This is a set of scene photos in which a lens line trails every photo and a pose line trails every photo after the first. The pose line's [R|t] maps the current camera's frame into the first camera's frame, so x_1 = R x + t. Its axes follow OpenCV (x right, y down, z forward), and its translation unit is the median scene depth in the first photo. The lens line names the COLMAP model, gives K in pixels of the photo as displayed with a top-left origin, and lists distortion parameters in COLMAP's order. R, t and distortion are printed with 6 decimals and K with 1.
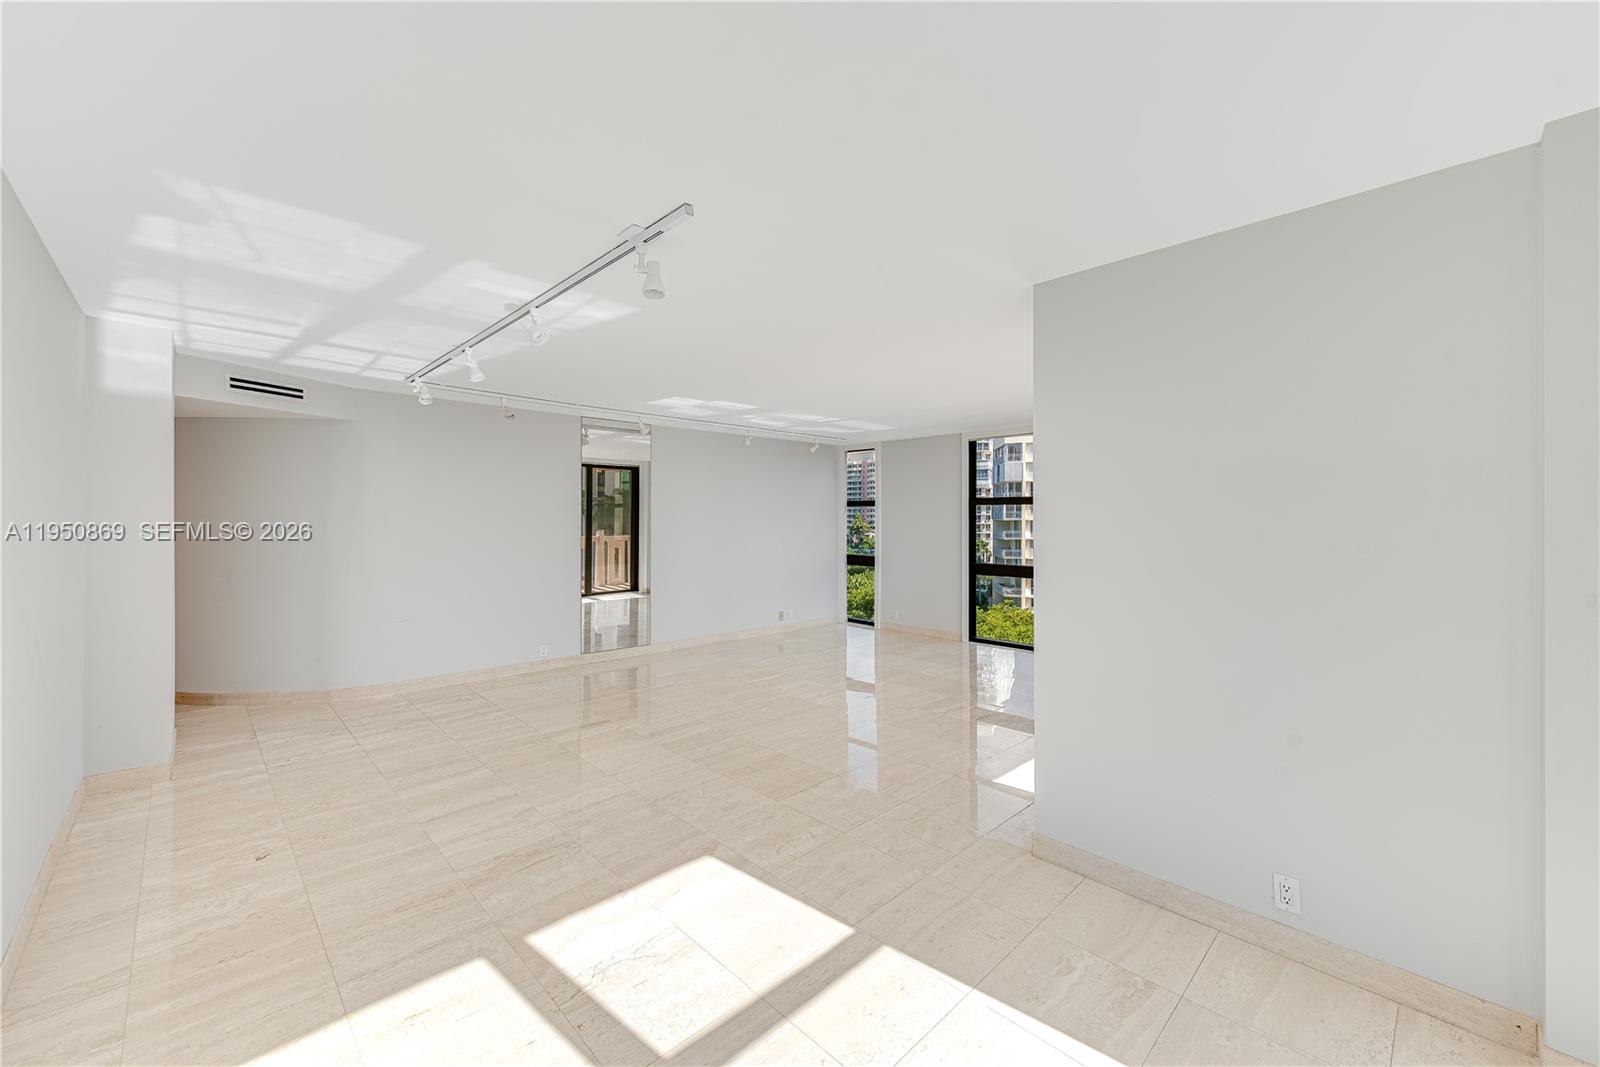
lens RADIAL K [[622.8, 0, 780.1], [0, 622.8, 517.6], [0, 0, 1]] dist [-0.000013, -0.000026]
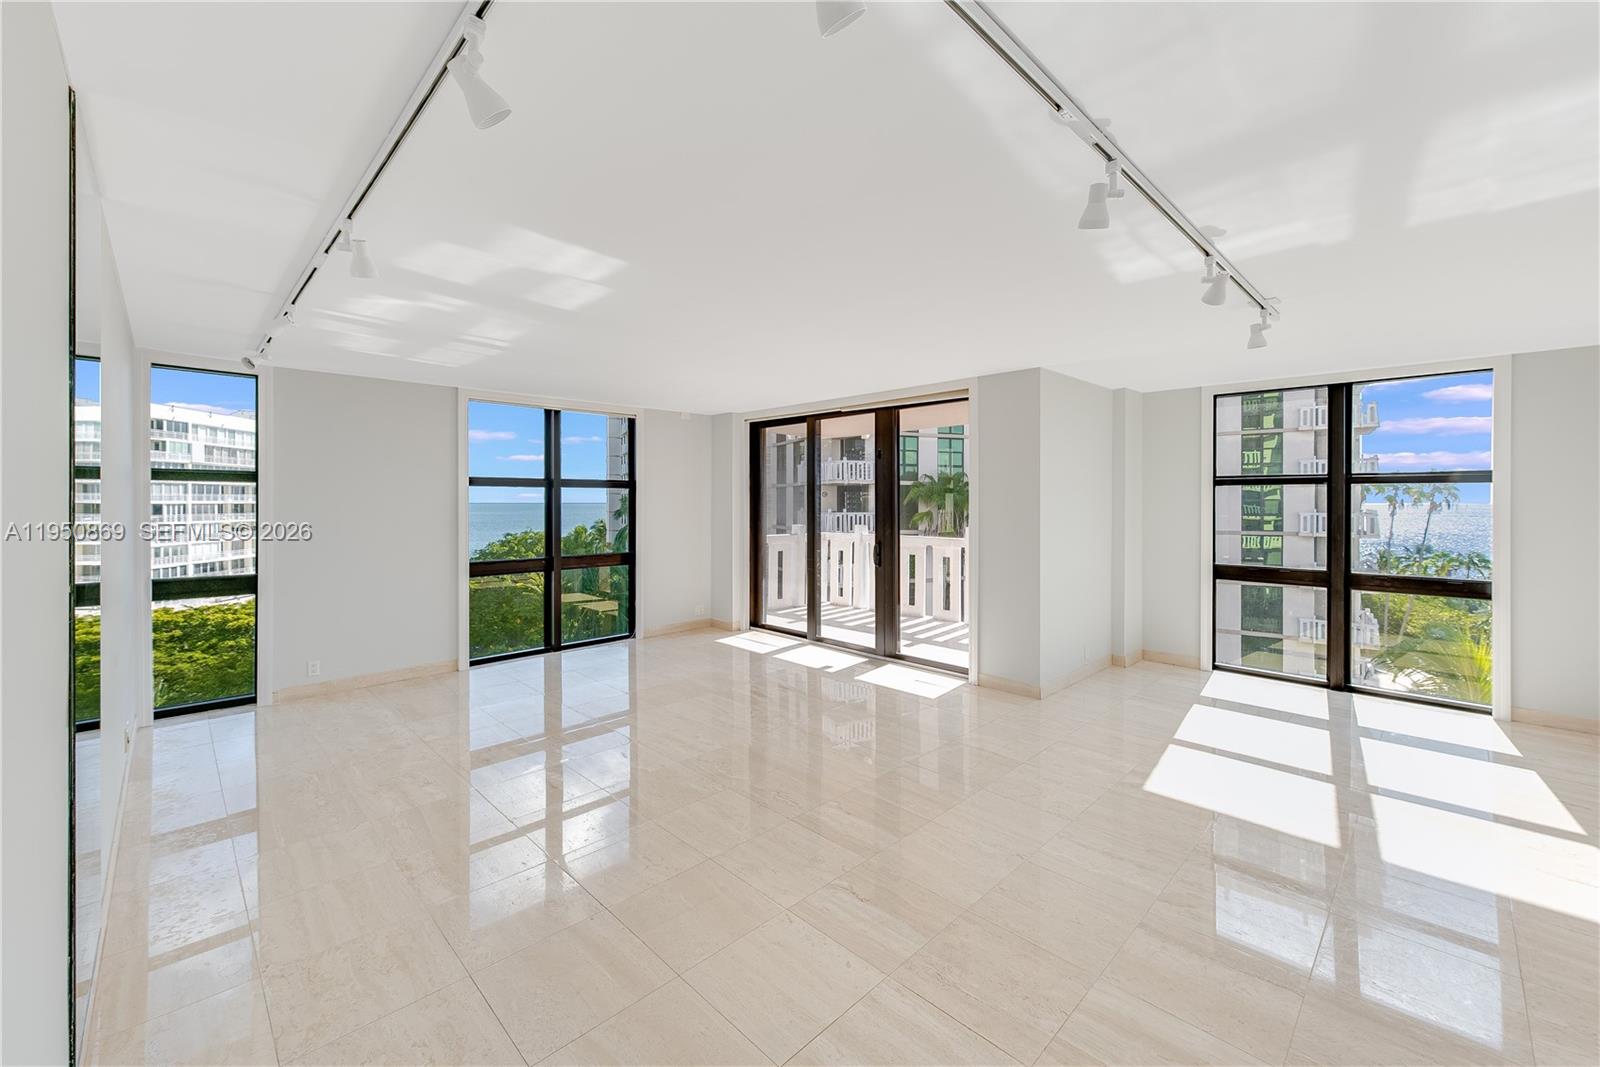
lens RADIAL K [[650.1, 0, 805.3], [0, 650.1, 502.4], [0, 0, 1]] dist [-0.000625, -0.000049]
pose [[-0.025927, -0.003469, 0.999658, -0.885547], [0.002045, 0.999992, 0.003523, -0.003269], [-0.999662, 0.002136, -0.025920, 1.109601]]
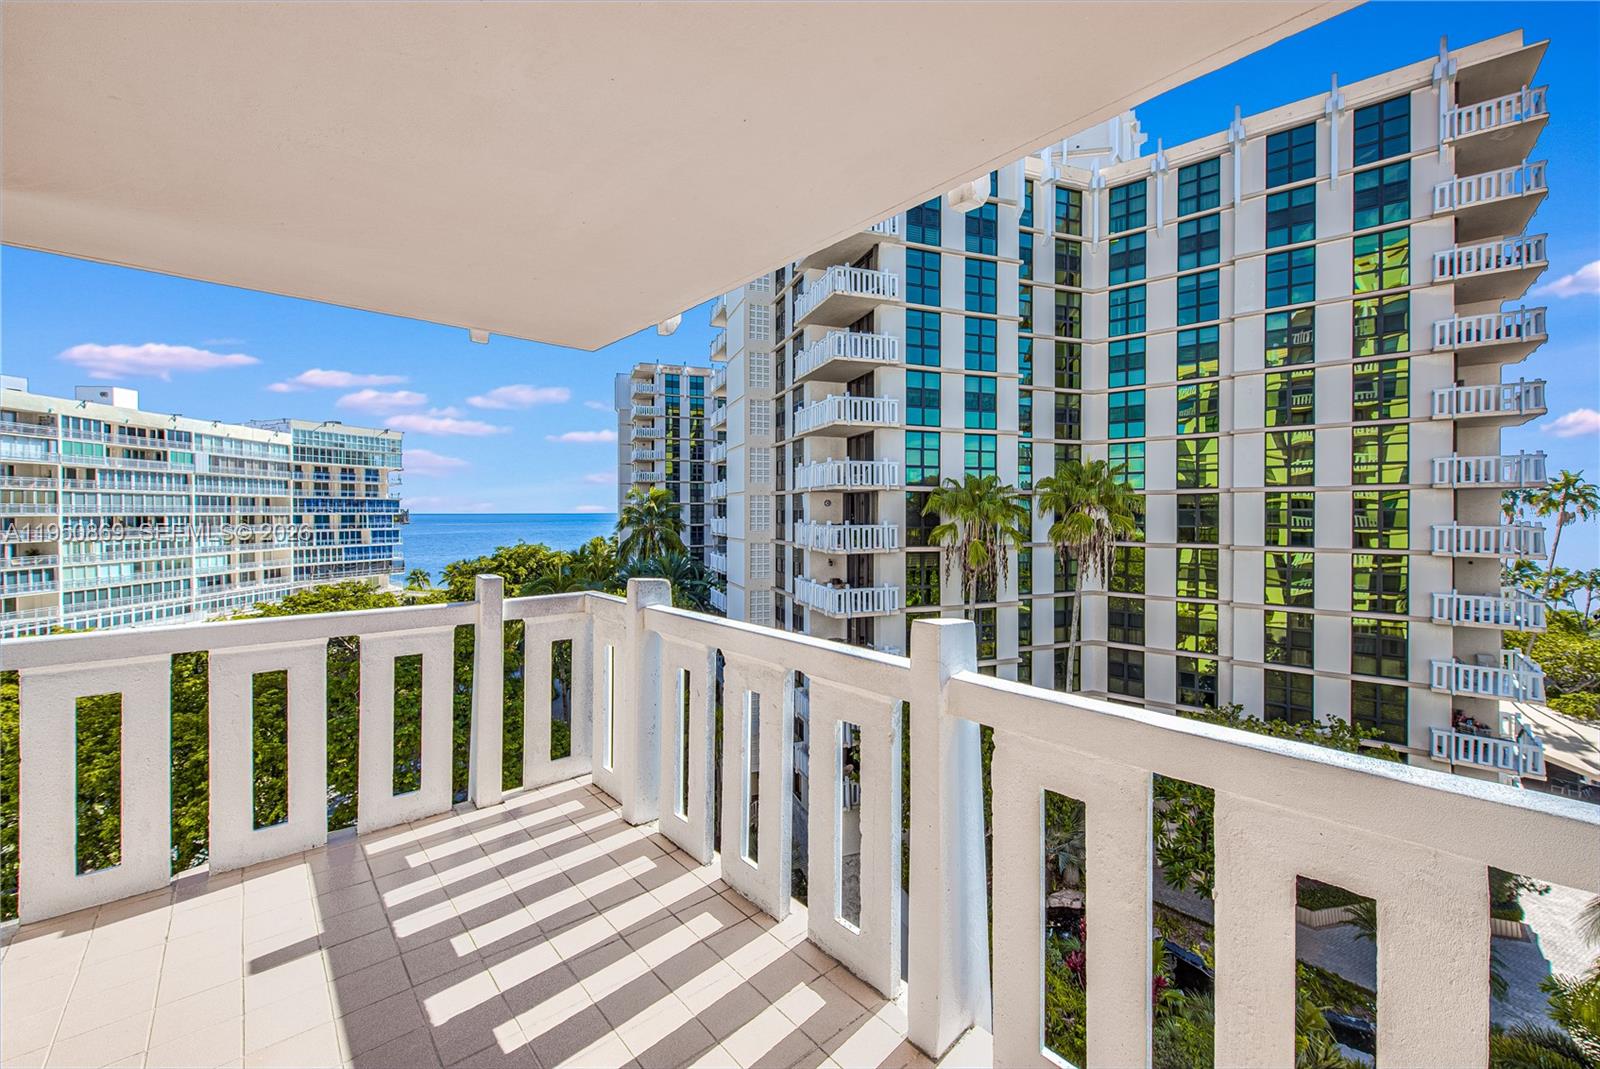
lens RADIAL K [[650.1, 0, 805.3], [0, 650.1, 503.4], [0, 0, 1]] dist [-0.000625, -0.000049]
pose [[0.028077, 0.012468, 0.999528, -0.838921], [0.003201, 0.999916, -0.012563, -0.002819], [-0.999601, 0.003552, 0.028035, 1.095449]]
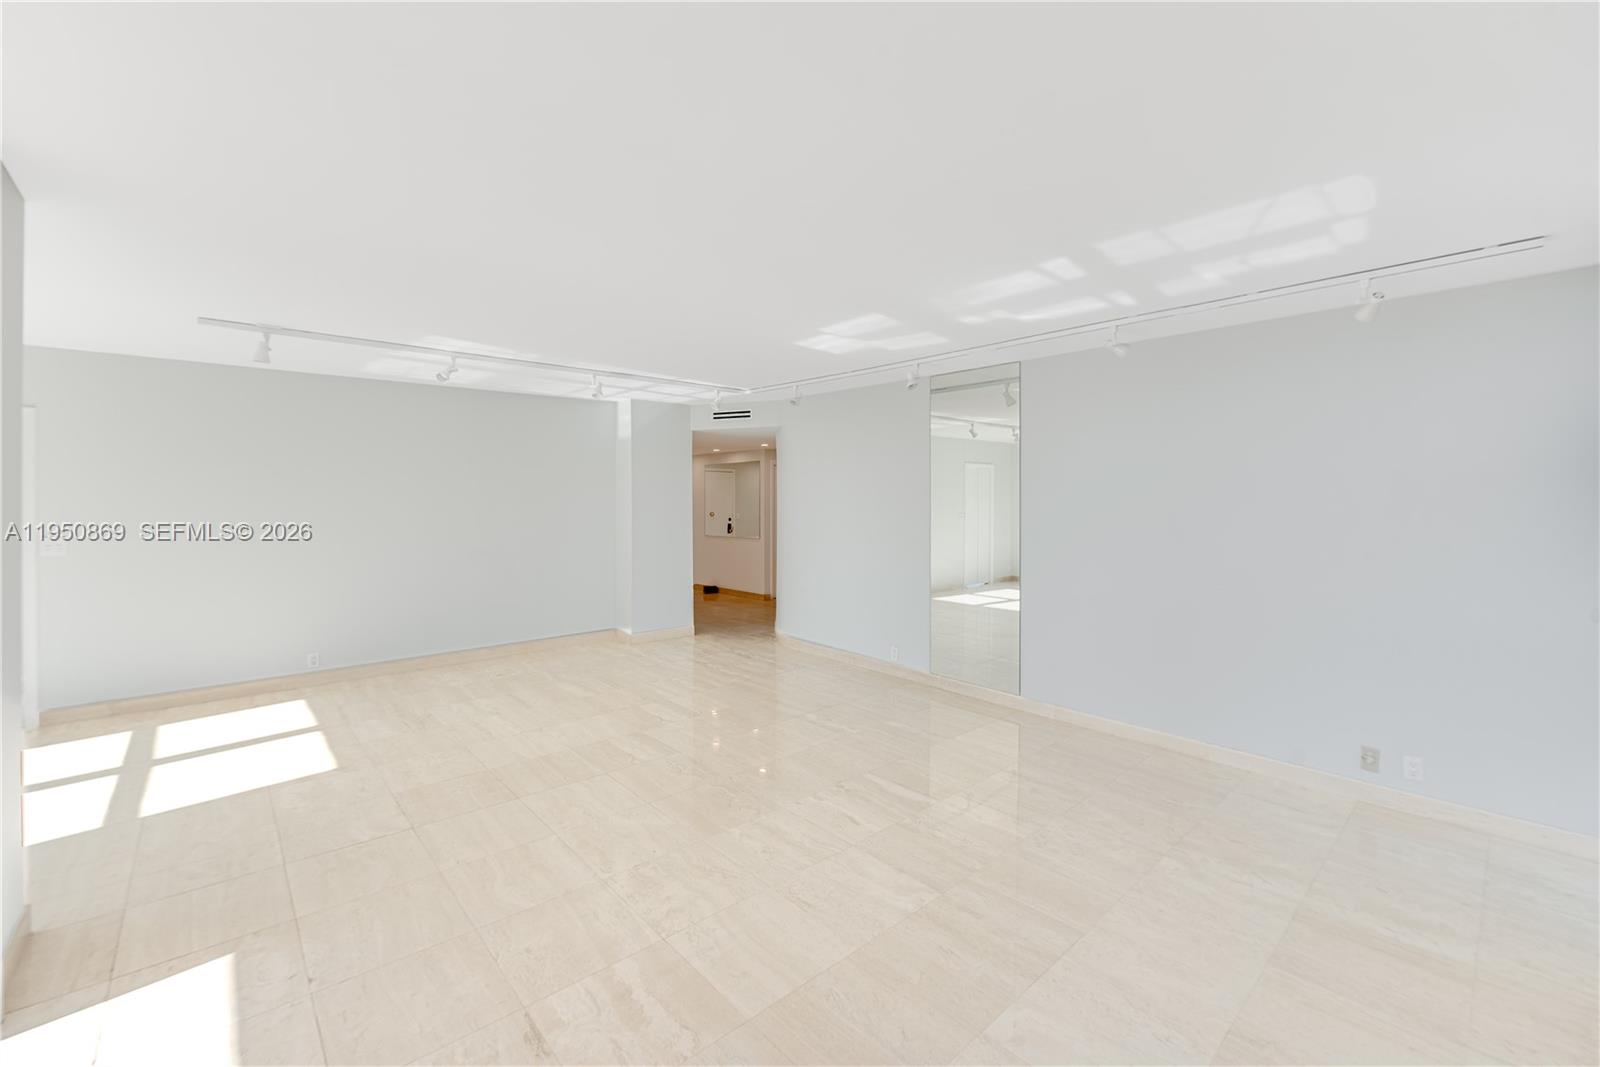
lens RADIAL K [[650.1, 0, 805.3], [0, 650.1, 502.4], [0, 0, 1]] dist [-0.000625, -0.000049]
pose [[-0.006675, -0.001998, -0.999976, 0.789373], [-0.000113, 0.999998, -0.001998, 0.003901], [0.999978, 0.000100, -0.006675, 1.296681]]
